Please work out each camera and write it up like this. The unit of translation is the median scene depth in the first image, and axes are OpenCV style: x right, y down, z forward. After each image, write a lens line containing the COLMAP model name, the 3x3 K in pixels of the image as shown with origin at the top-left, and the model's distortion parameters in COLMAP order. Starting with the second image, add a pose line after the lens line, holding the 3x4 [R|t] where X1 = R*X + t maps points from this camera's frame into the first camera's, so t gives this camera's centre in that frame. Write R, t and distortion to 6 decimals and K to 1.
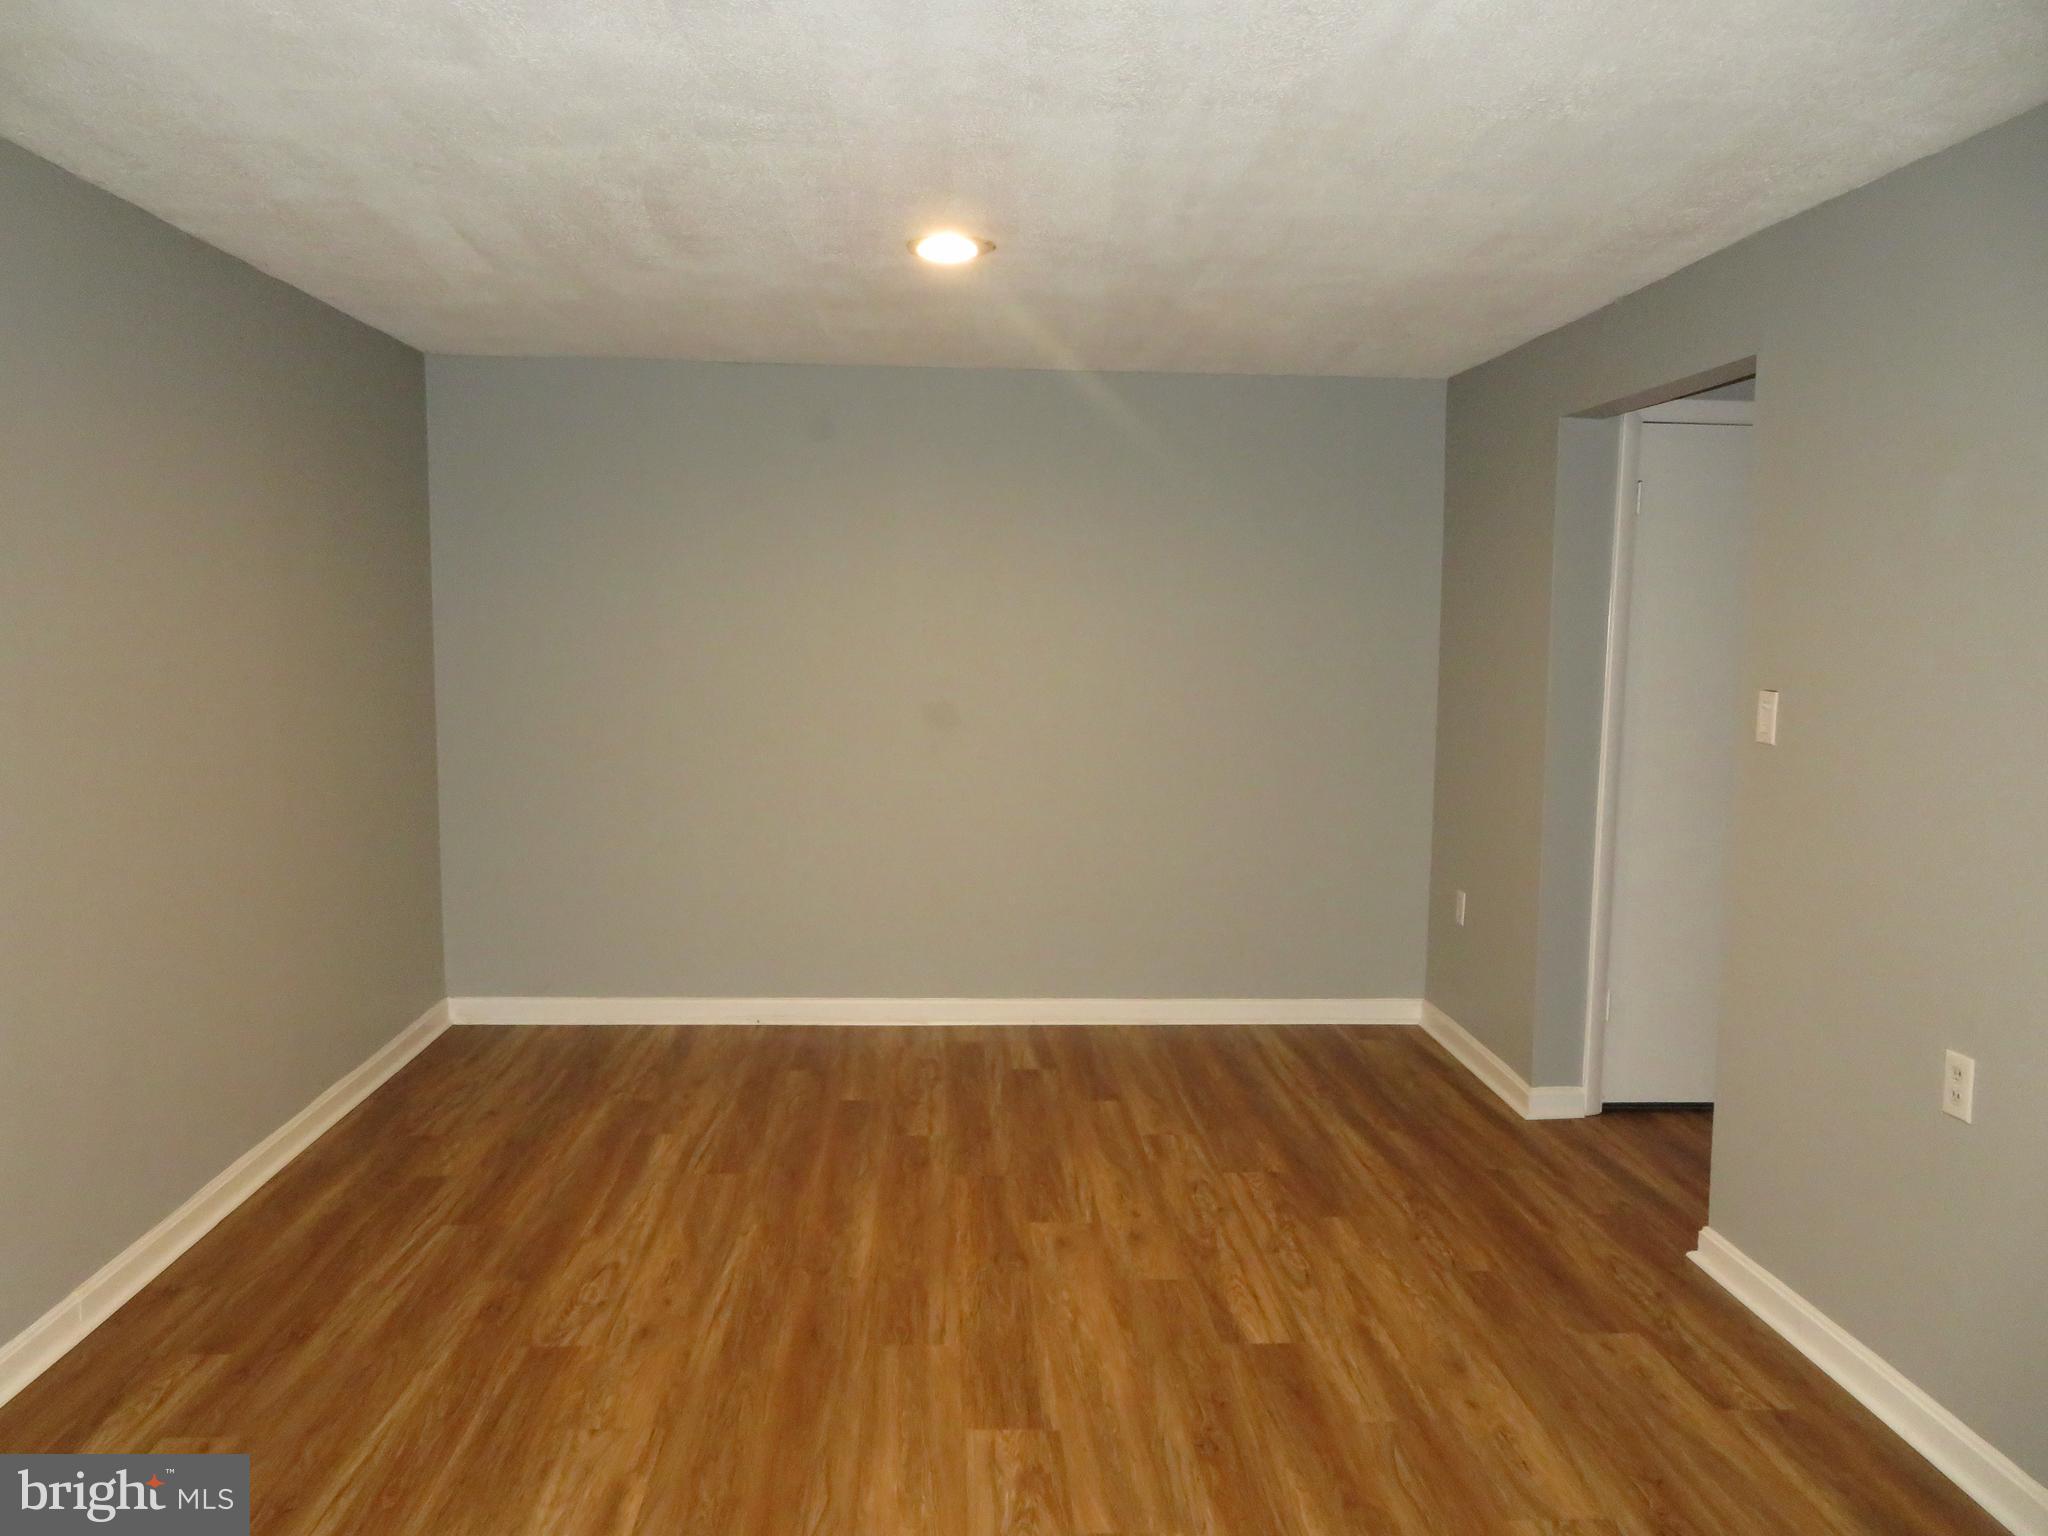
lens RADIAL K [[1459.7, 0, 1024.0], [0, 1459.7, 768.0], [0, 0, 1]] dist [-0.014640, -0.001060]
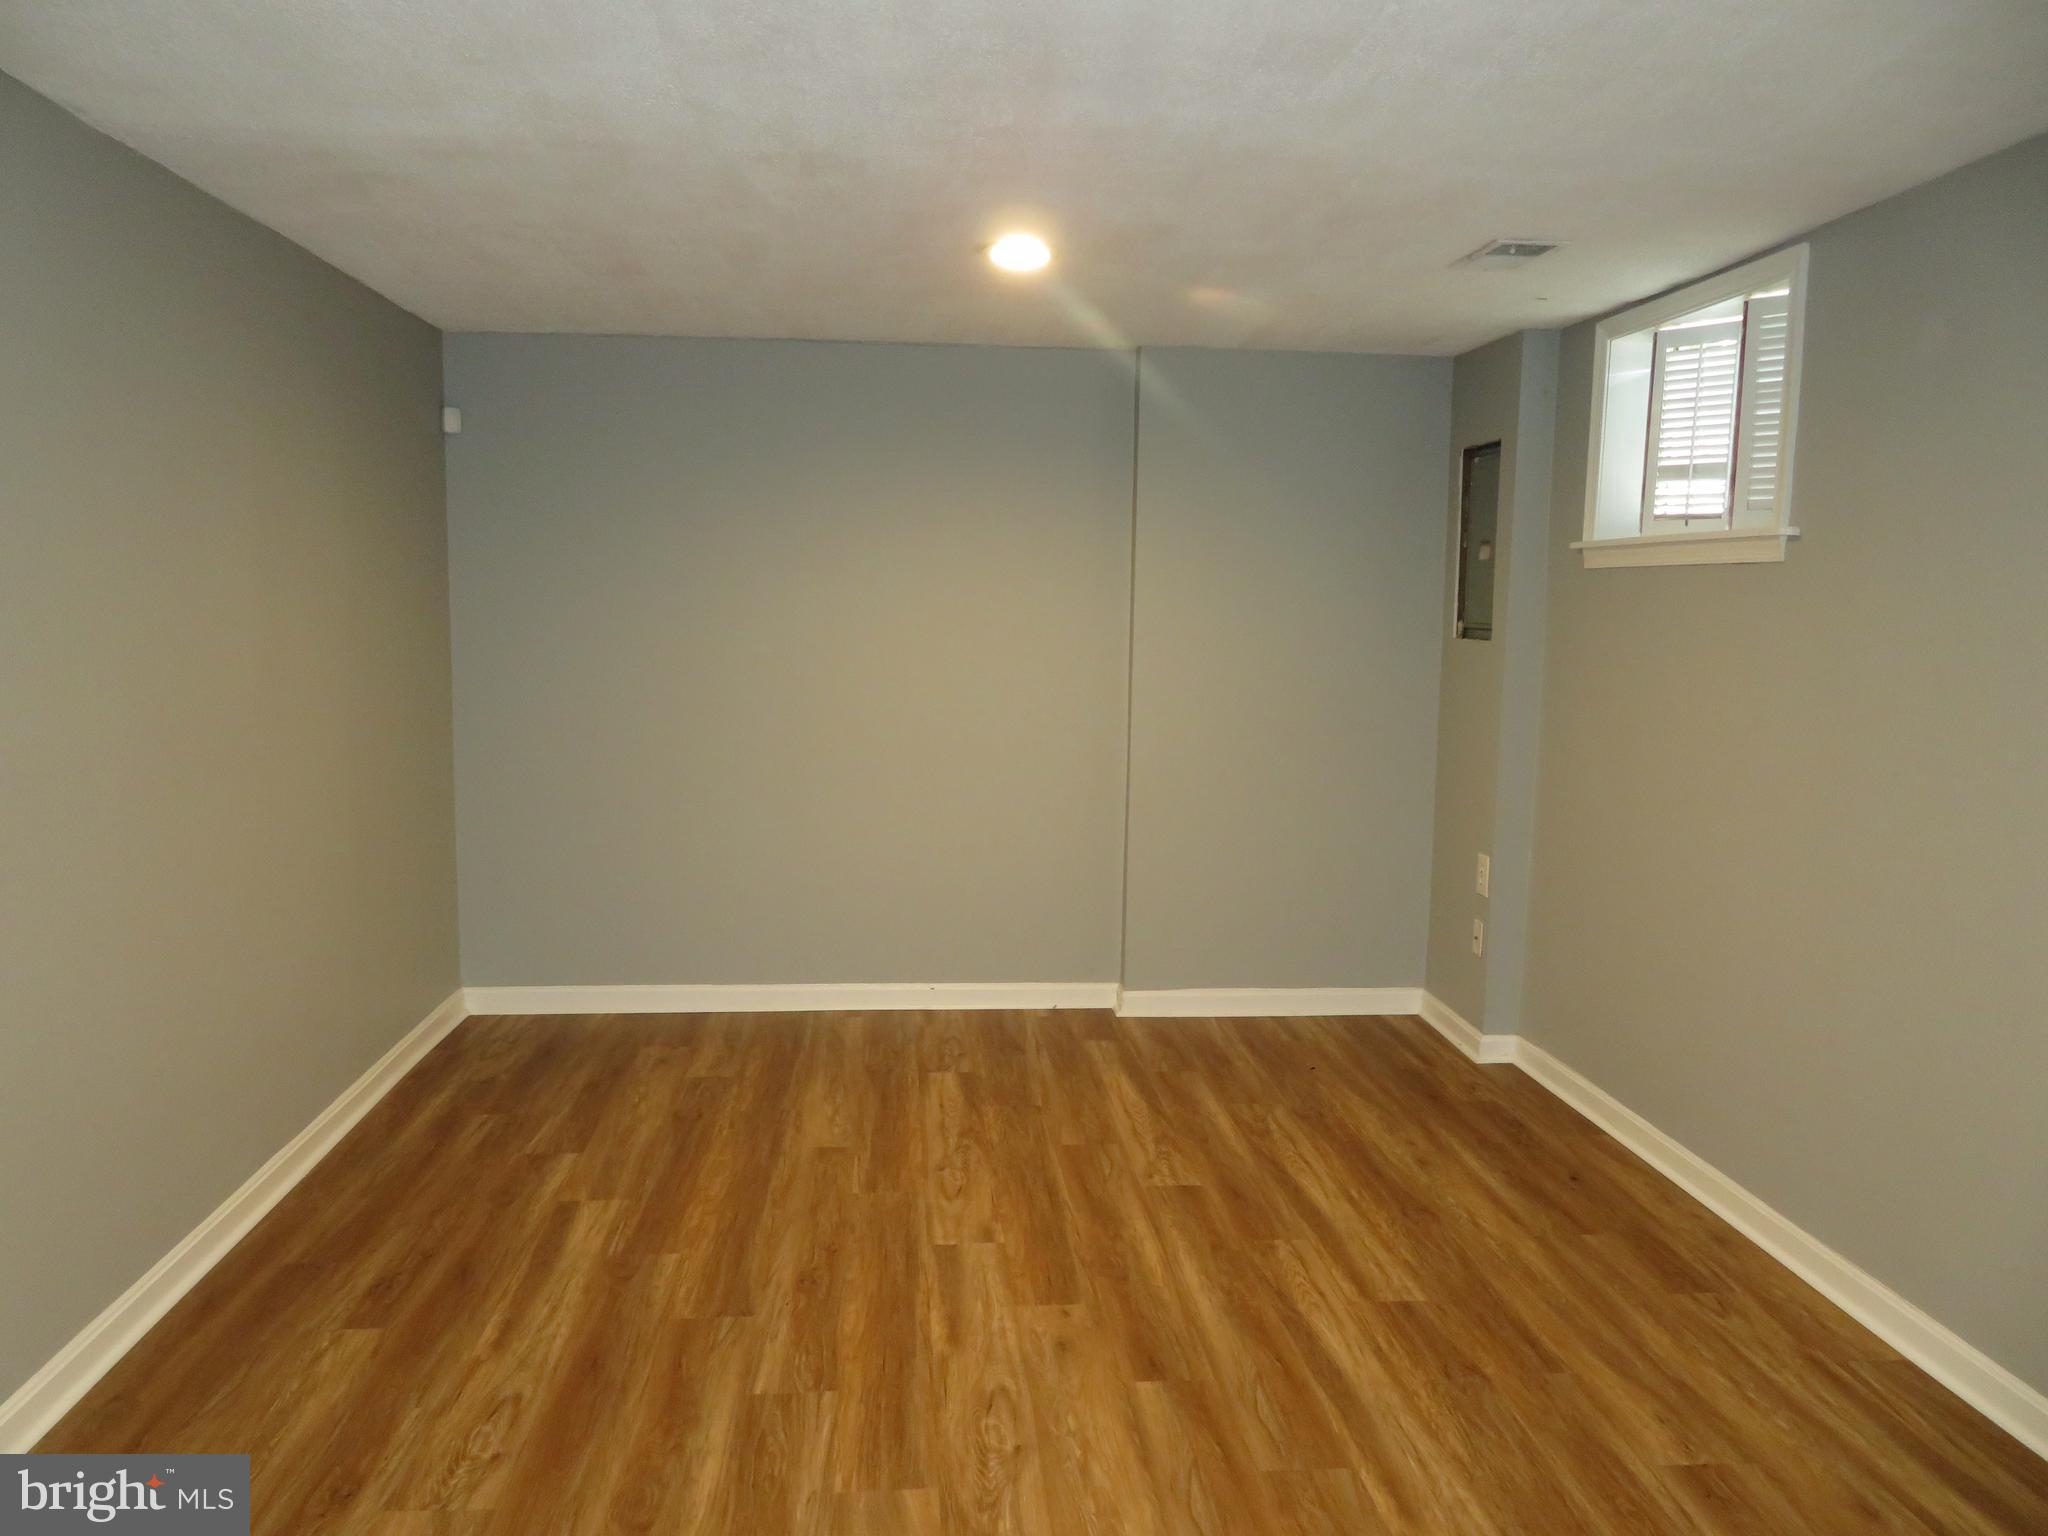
lens RADIAL K [[1476.8, 0, 1024.0], [0, 1476.8, 768.0], [0, 0, 1]] dist [-0.002954, 0.000348]
pose [[-0.998716, -0.024613, -0.044281, 0.023132], [-0.033852, 0.974498, 0.221829, -0.138544], [0.037691, 0.223043, -0.974080, 1.298818]]
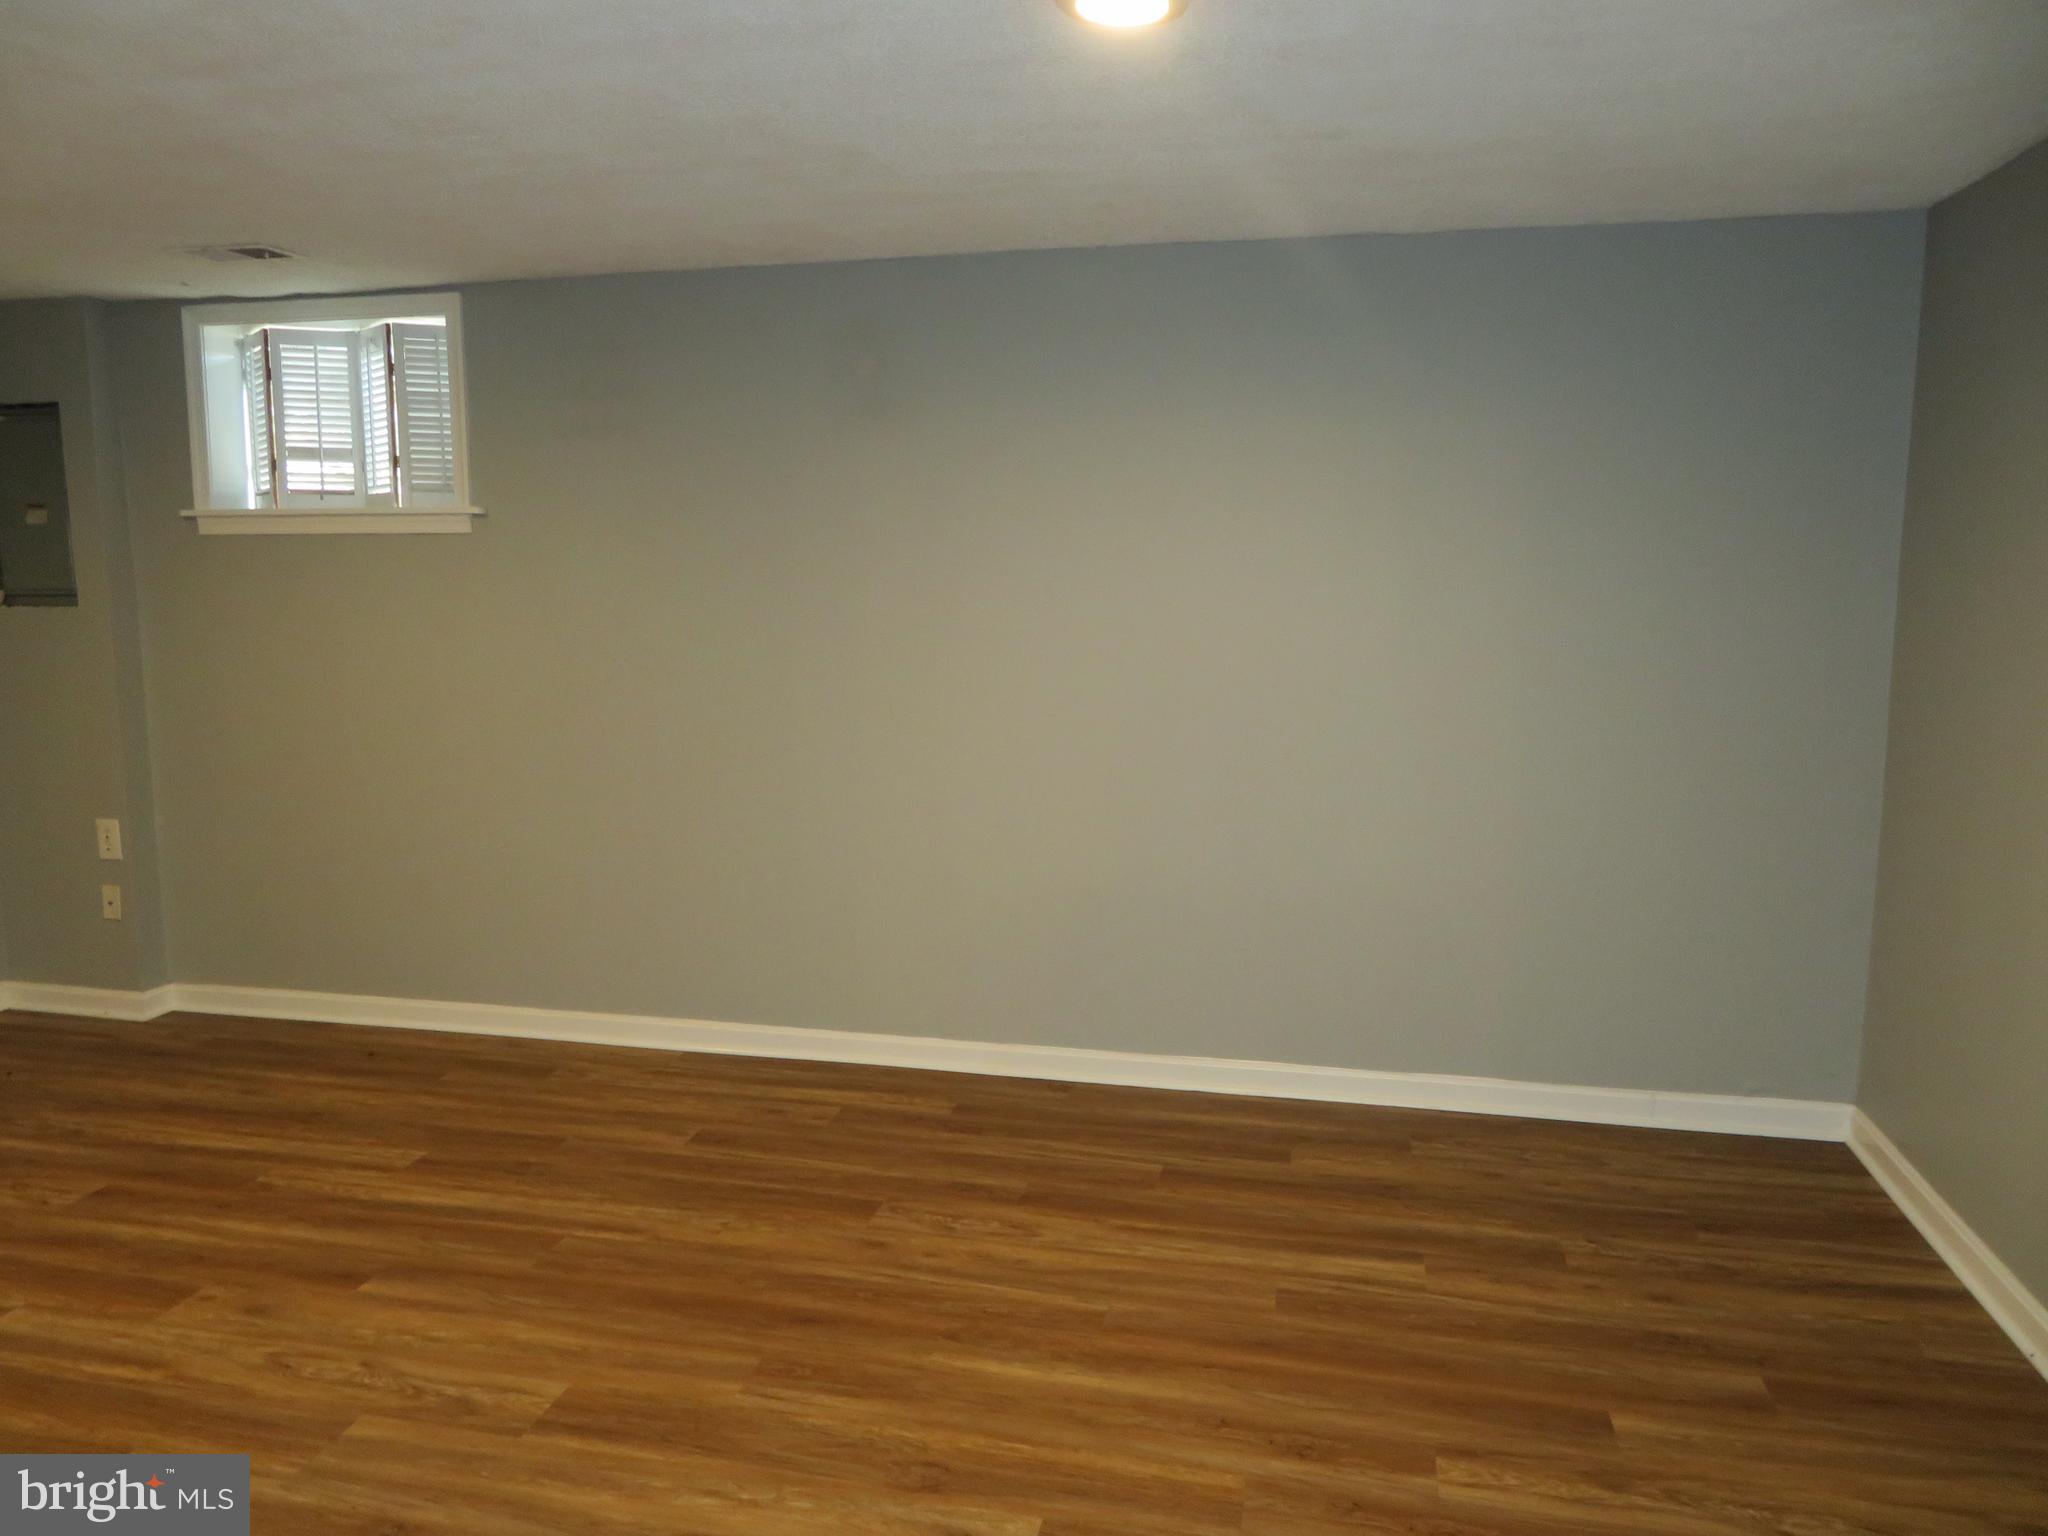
lens RADIAL K [[1459.7, 0, 1024.0], [0, 1459.7, 768.0], [0, 0, 1]] dist [-0.014640, -0.001060]
pose [[-0.268138, 0.122546, -0.955555, 0.606602], [-0.108324, 0.981751, 0.156303, -0.121651], [0.957271, 0.145420, -0.249970, 1.145816]]
